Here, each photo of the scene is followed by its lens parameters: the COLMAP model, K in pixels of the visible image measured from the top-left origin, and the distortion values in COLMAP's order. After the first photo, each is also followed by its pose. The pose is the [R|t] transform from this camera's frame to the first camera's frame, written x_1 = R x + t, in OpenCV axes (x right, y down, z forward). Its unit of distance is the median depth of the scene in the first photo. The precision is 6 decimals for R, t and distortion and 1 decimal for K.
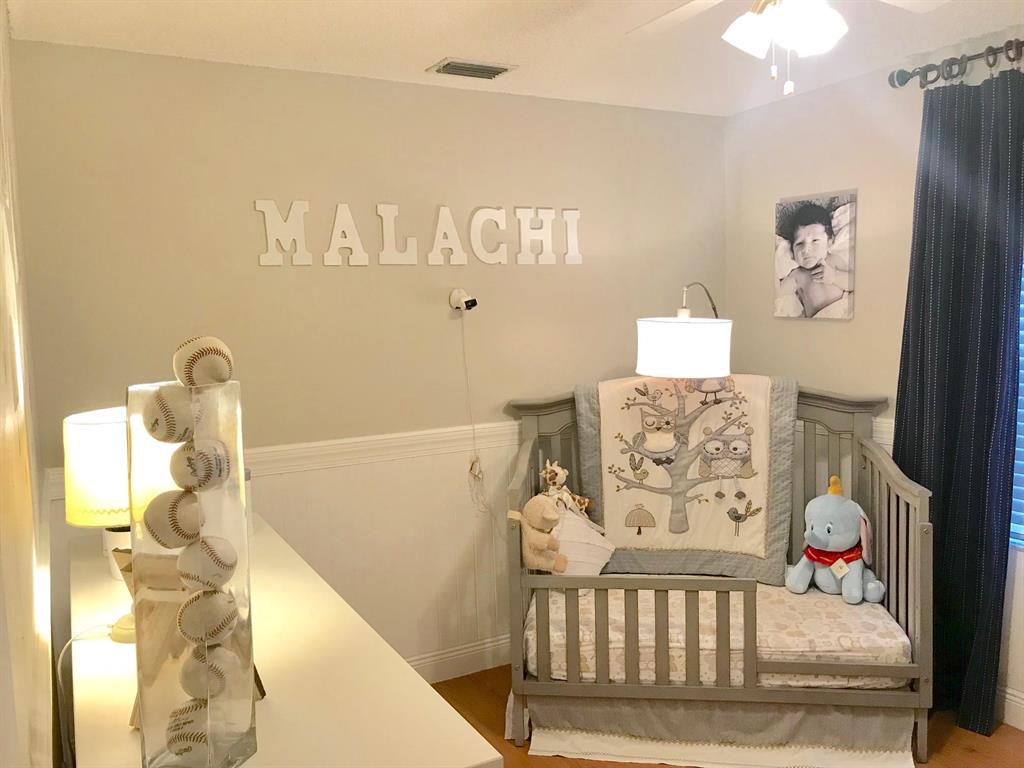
lens RADIAL K [[844.5, 0, 511.7], [0, 844.5, 381.0], [0, 0, 1]] dist [0.042939, -0.044976]
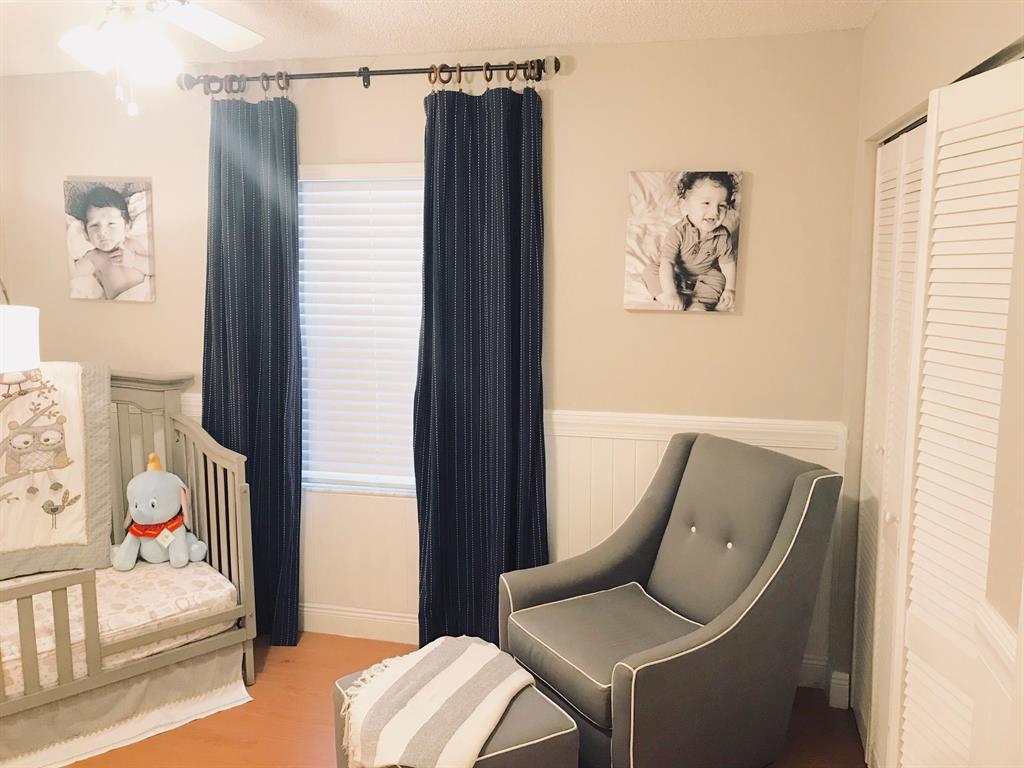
lens RADIAL K [[844.5, 0, 512.4], [0, 844.5, 385.7], [0, 0, 1]] dist [0.042939, -0.044976]
pose [[0.667814, -0.089153, 0.738970, -0.097318], [0.044010, 0.995793, 0.080364, -0.037648], [-0.743026, -0.021146, 0.668928, -0.037290]]
